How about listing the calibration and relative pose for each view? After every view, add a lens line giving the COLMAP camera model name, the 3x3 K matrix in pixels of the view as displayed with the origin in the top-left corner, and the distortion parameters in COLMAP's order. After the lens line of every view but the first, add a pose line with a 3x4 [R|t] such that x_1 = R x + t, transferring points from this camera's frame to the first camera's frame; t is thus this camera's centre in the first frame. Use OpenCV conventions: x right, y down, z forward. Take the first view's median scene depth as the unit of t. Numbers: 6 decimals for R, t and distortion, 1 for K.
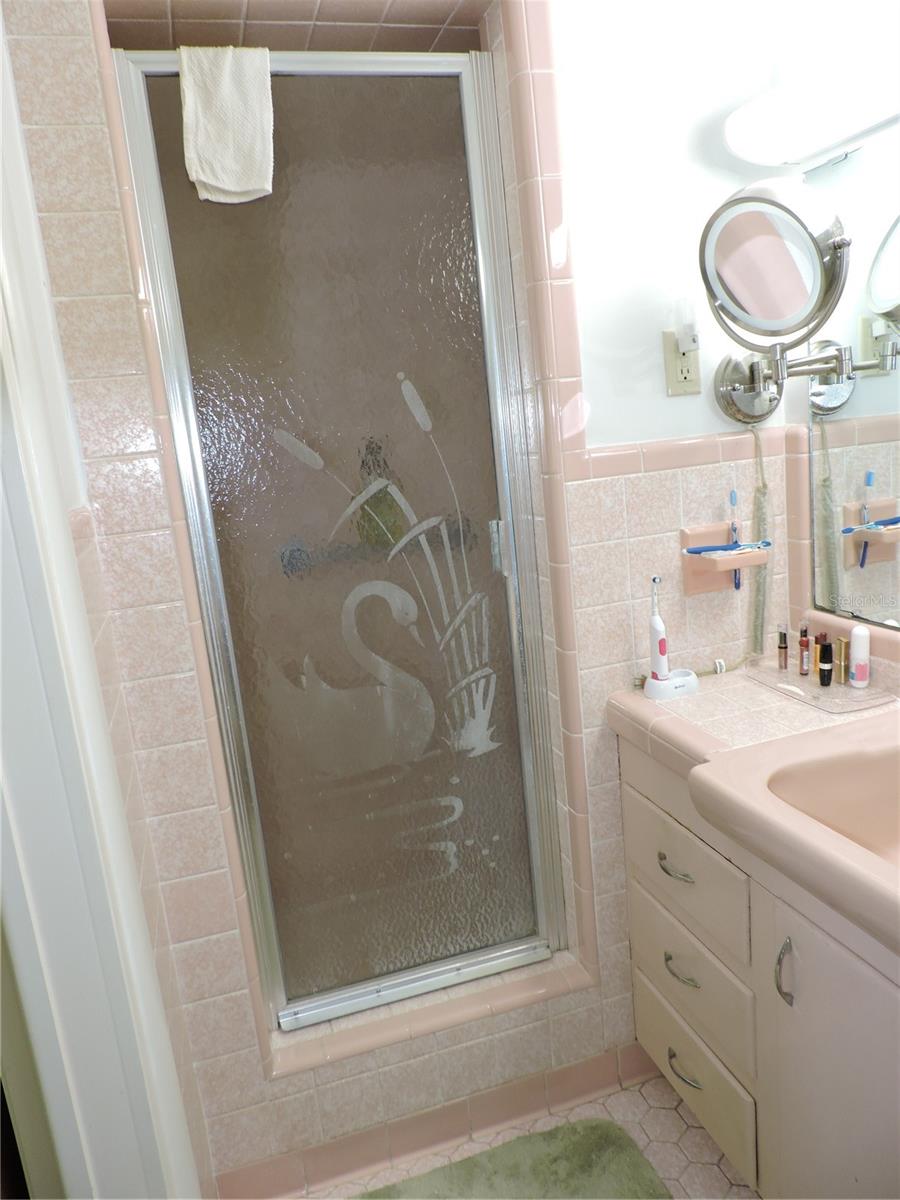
lens RADIAL K [[853.9, 0, 453.3], [0, 853.9, 602.0], [0, 0, 1]] dist [-0.025772, 0.008446]
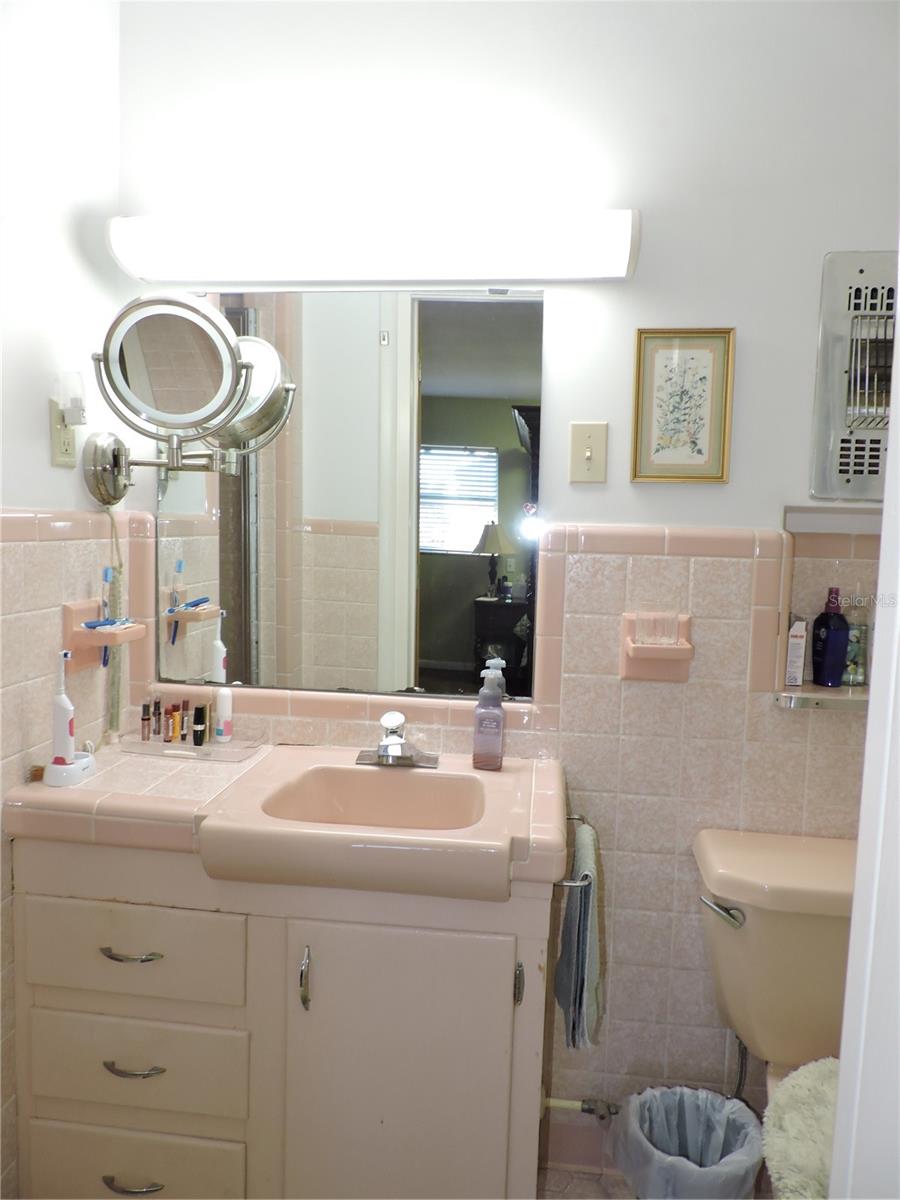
lens RADIAL K [[839.8, 0, 451.8], [0, 839.8, 601.6], [0, 0, 1]] dist [-0.014593, -0.000456]
pose [[0.387686, 0.028859, 0.921340, -0.431325], [0.113572, 0.990399, -0.078811, 0.035033], [-0.914768, 0.135192, 0.380686, 0.249236]]
